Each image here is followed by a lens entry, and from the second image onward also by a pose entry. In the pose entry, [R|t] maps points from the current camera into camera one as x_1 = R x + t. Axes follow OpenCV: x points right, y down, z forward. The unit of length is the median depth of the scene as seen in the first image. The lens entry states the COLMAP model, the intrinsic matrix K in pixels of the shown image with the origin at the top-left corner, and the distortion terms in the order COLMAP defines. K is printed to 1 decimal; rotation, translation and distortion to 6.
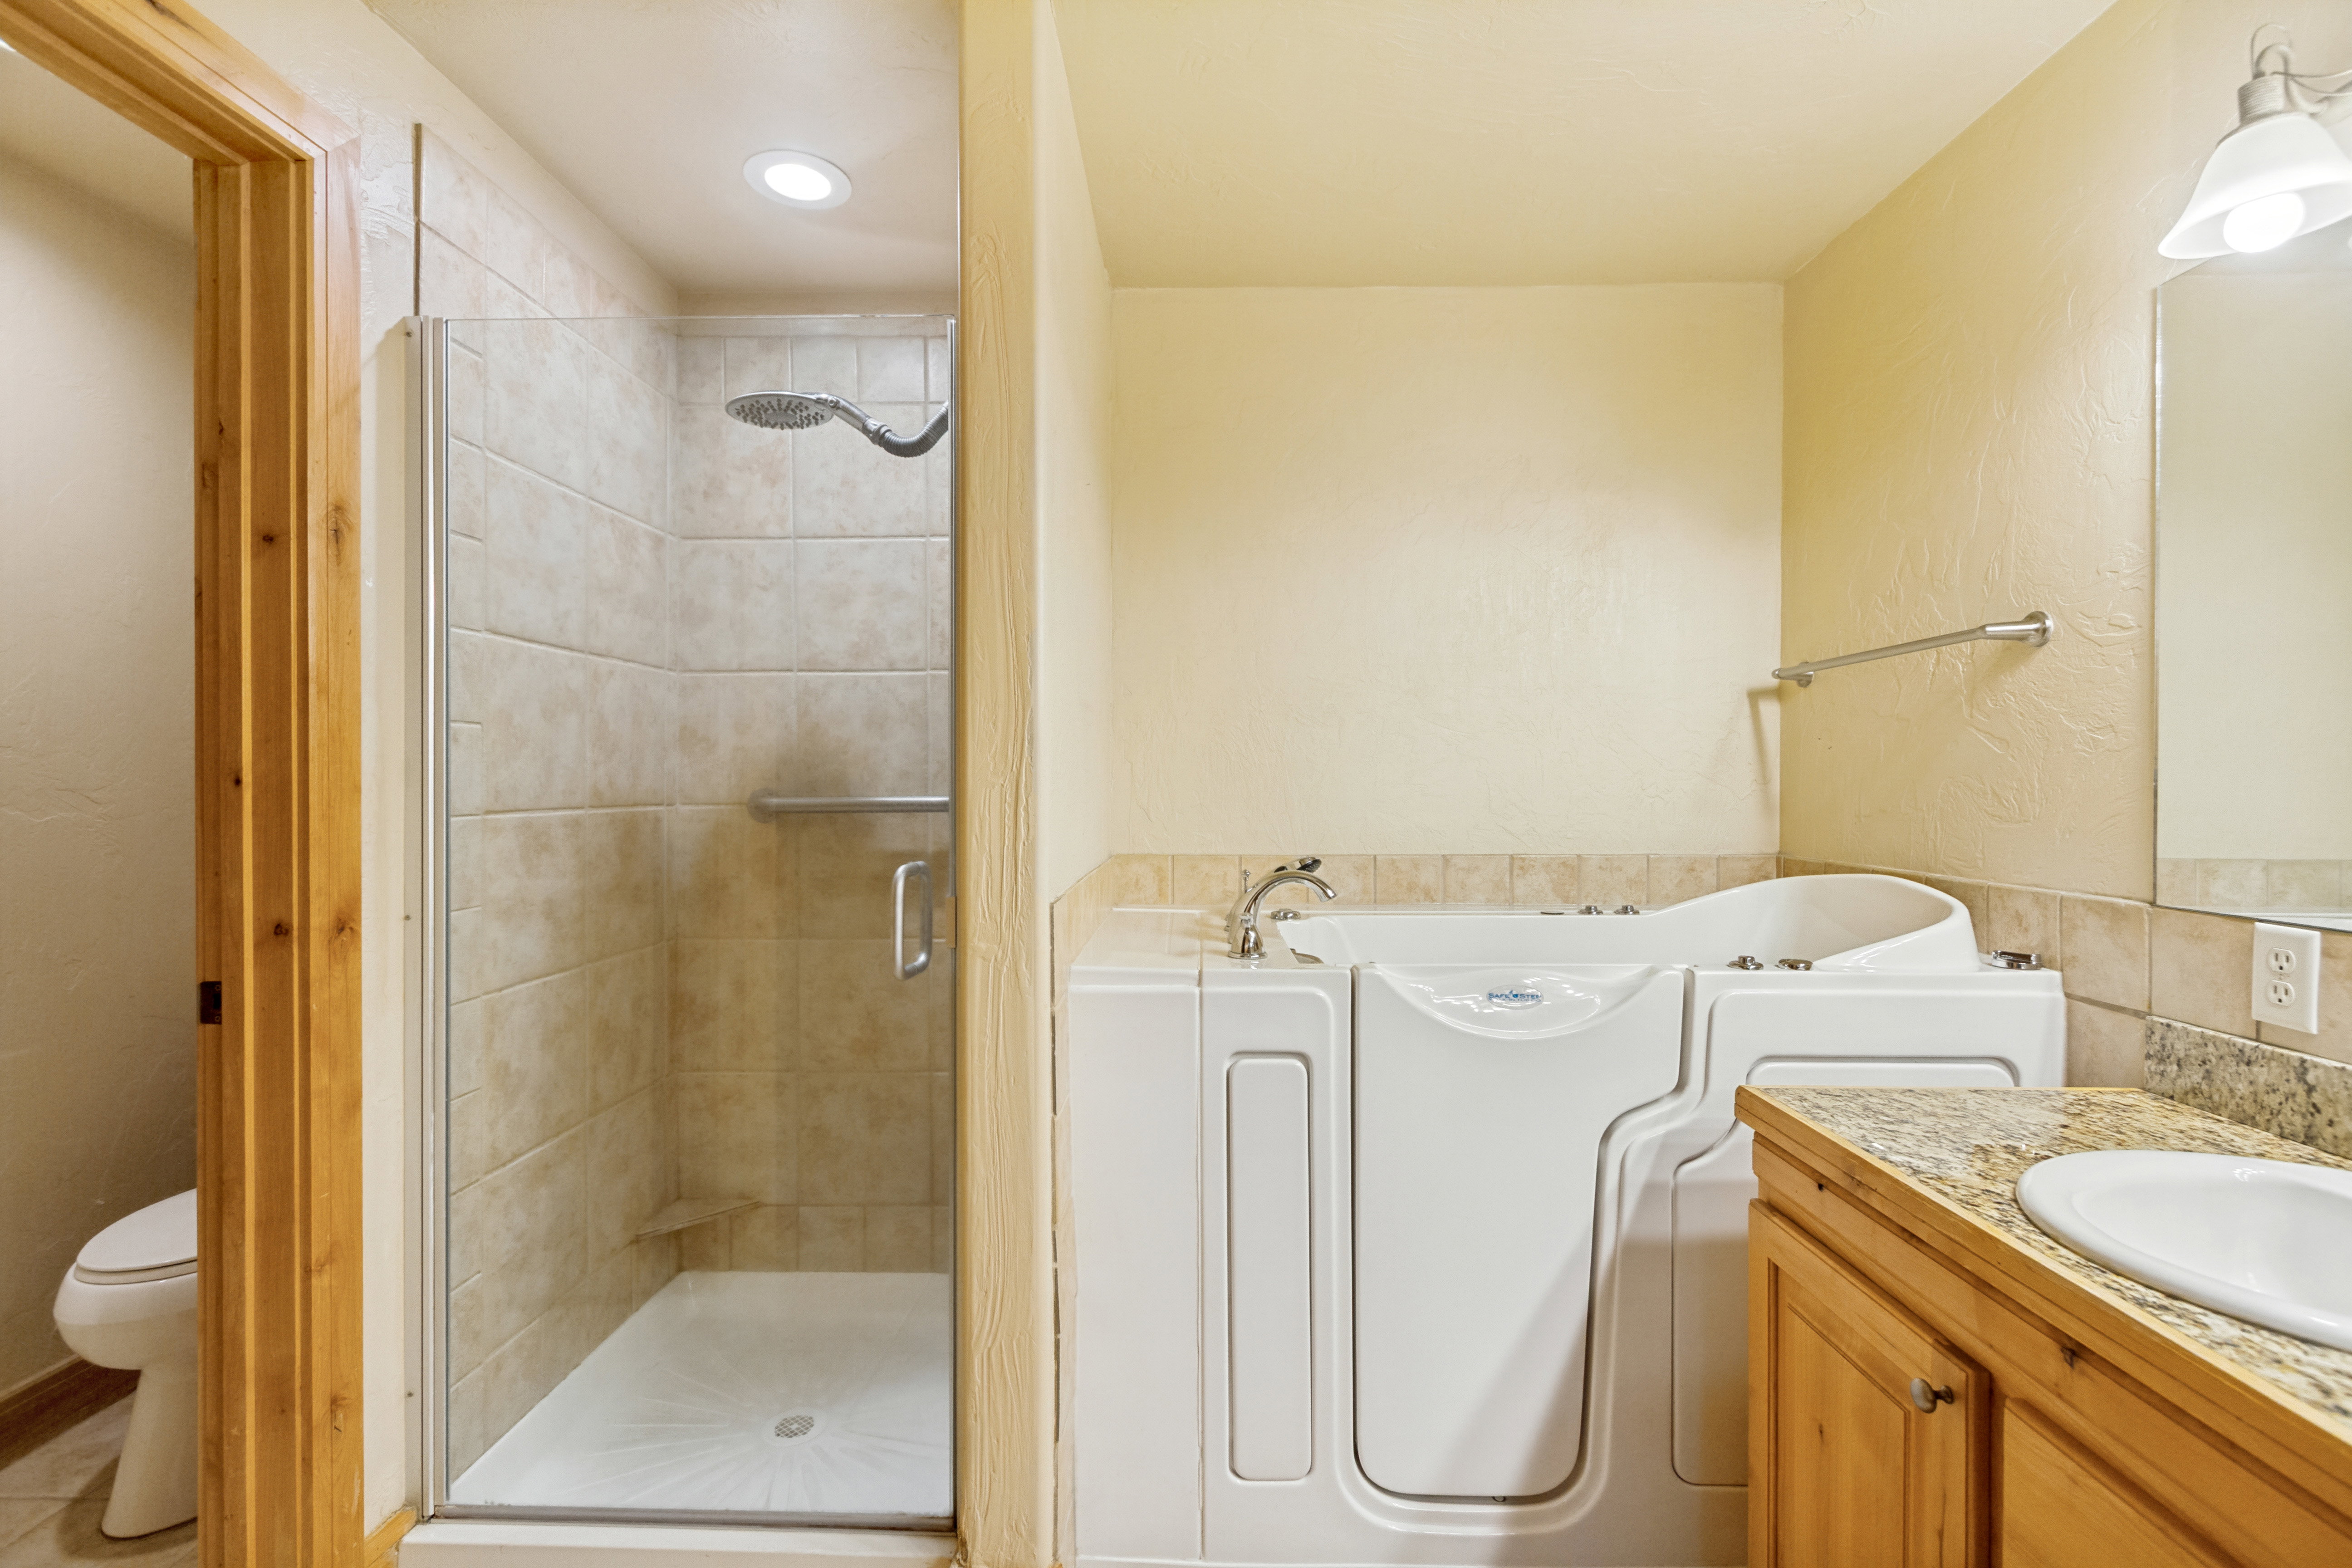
lens RADIAL K [[1090.5, 0, 1177.9], [0, 1090.5, 781.1], [0, 0, 1]] dist [0.002532, -0.000401]
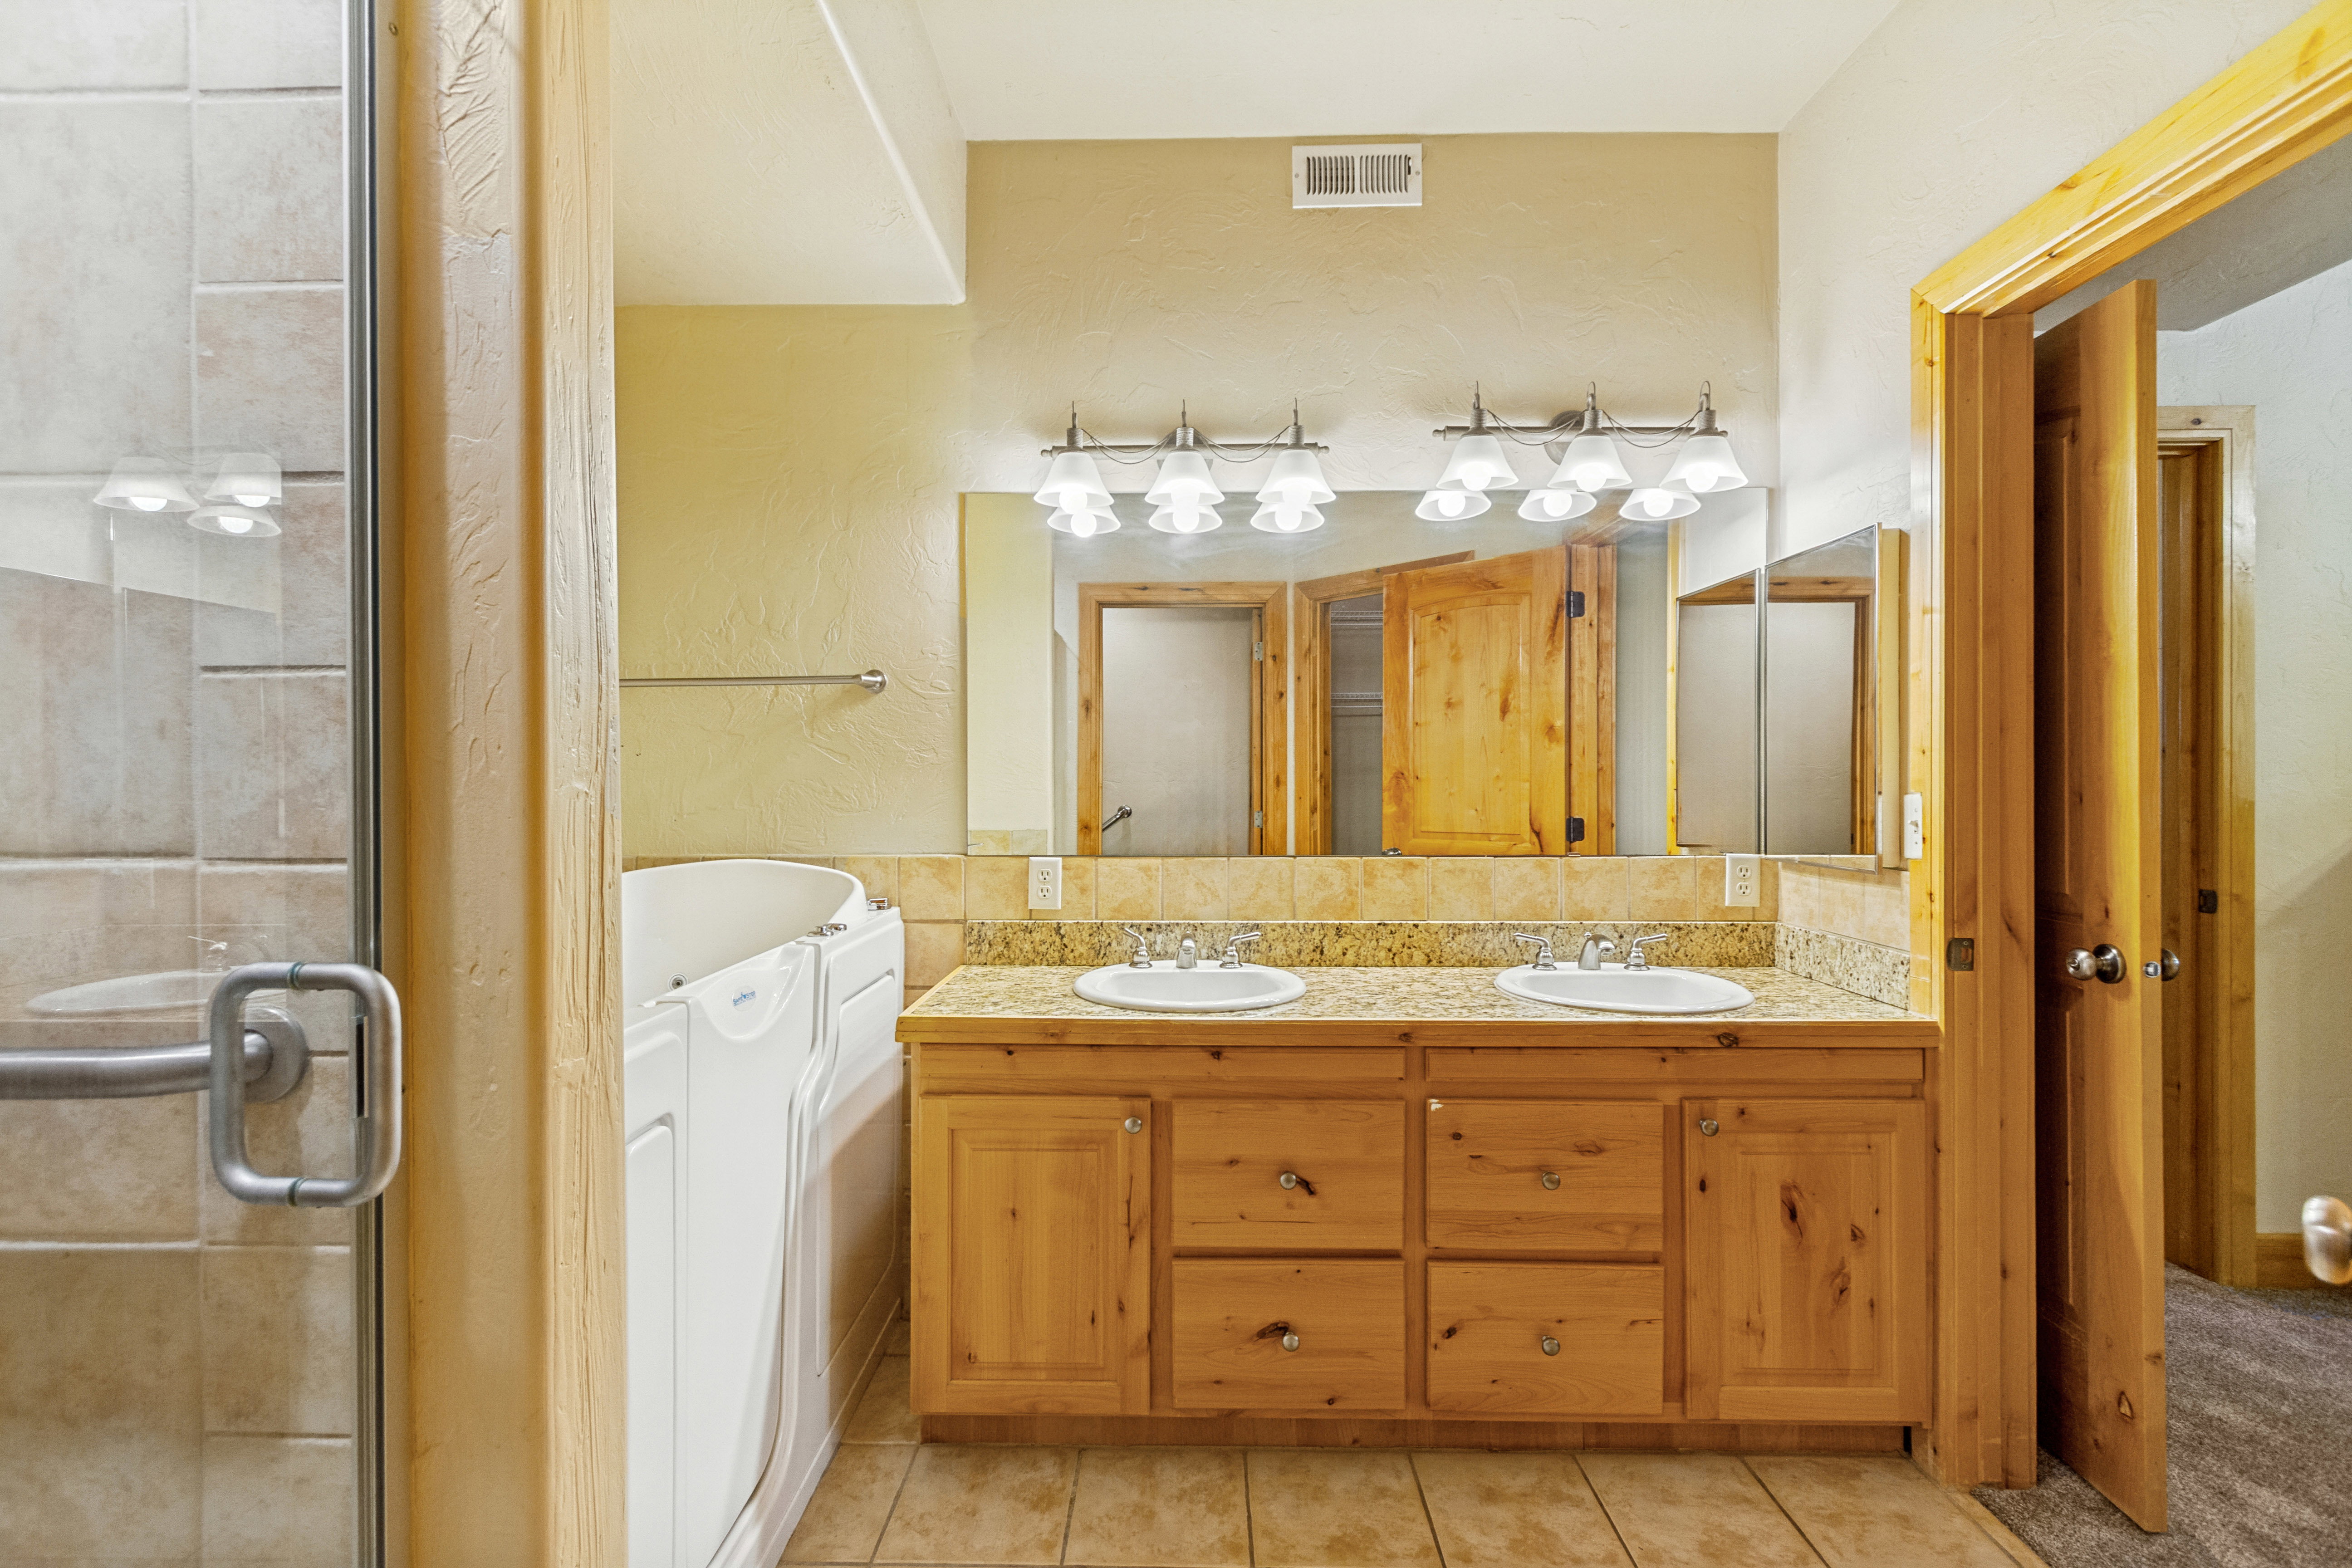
lens RADIAL K [[1090.5, 0, 1160.2], [0, 1090.5, 785.7], [0, 0, 1]] dist [0.002532, -0.000401]
pose [[-0.018303, -0.003250, 0.999827, -0.703319], [0.004447, 0.999985, 0.003332, 0.000399], [-0.999823, 0.004507, -0.018289, 0.632468]]
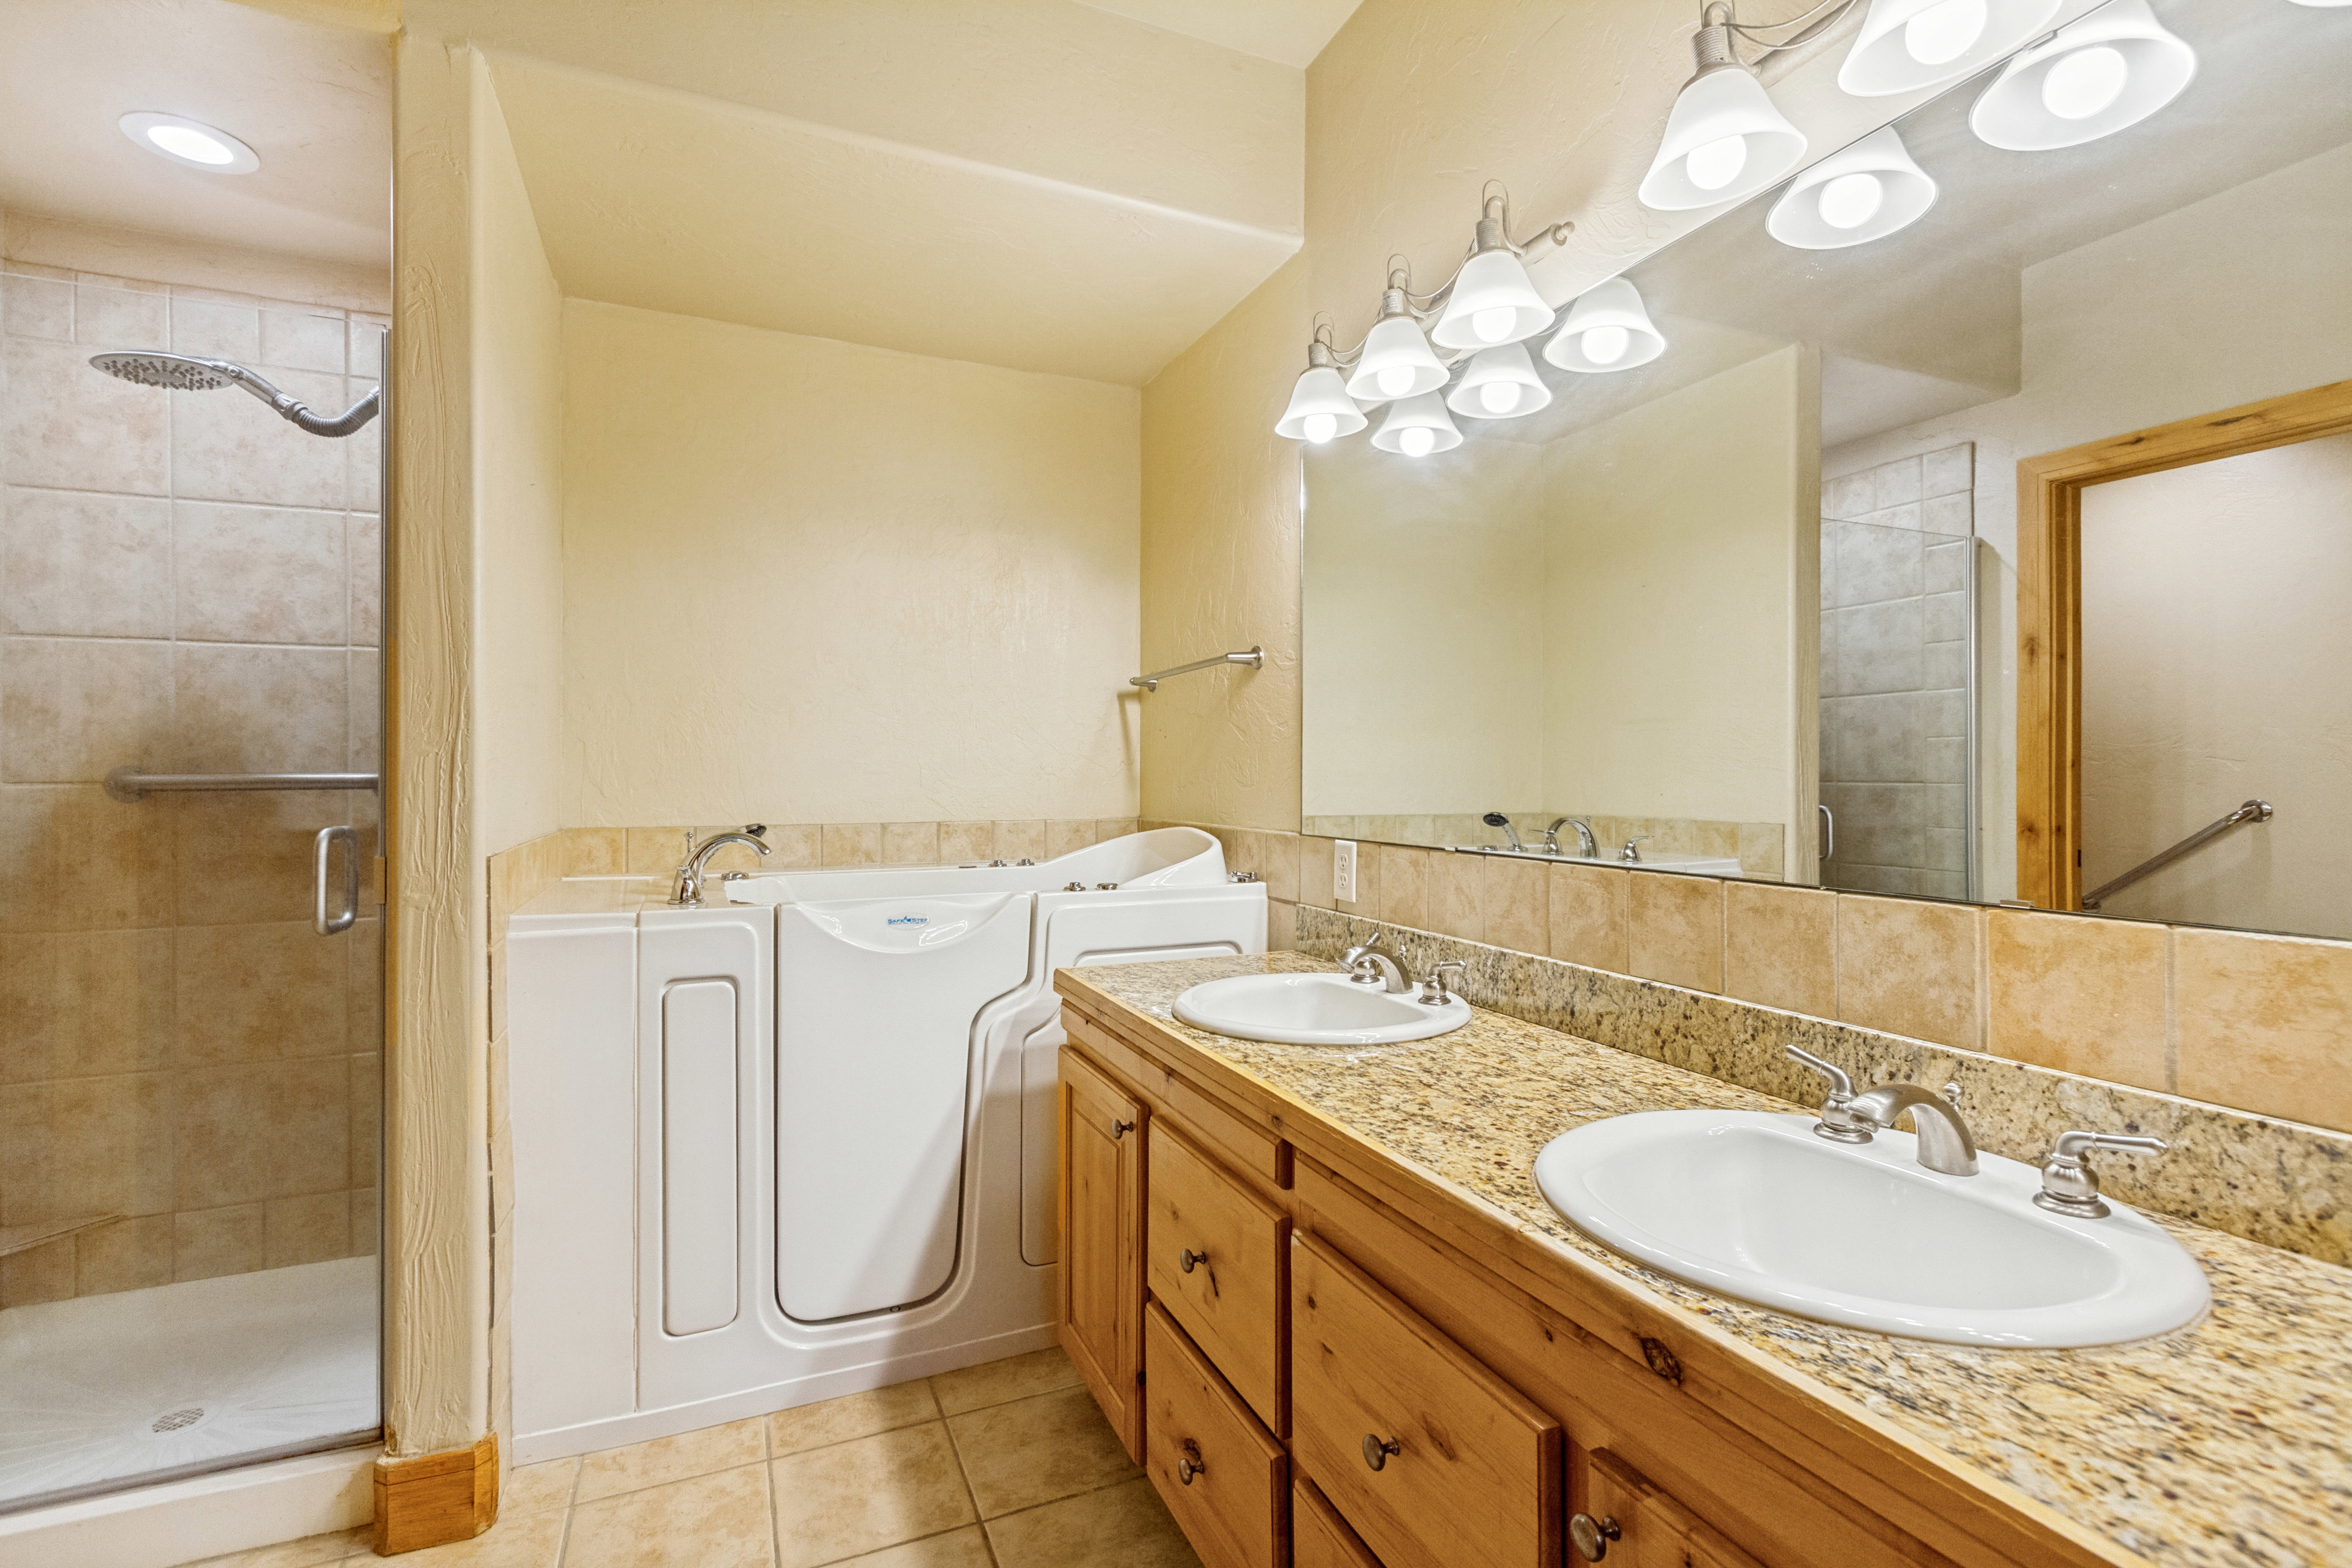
lens RADIAL K [[1090.5, 0, 1186.7], [0, 1090.5, 770.1], [0, 0, 1]] dist [0.002532, -0.000401]
pose [[0.905088, 0.002199, 0.425219, 0.055847], [0.000639, 0.999978, -0.006532, 0.026391], [-0.425224, 0.006184, 0.905067, -0.323078]]
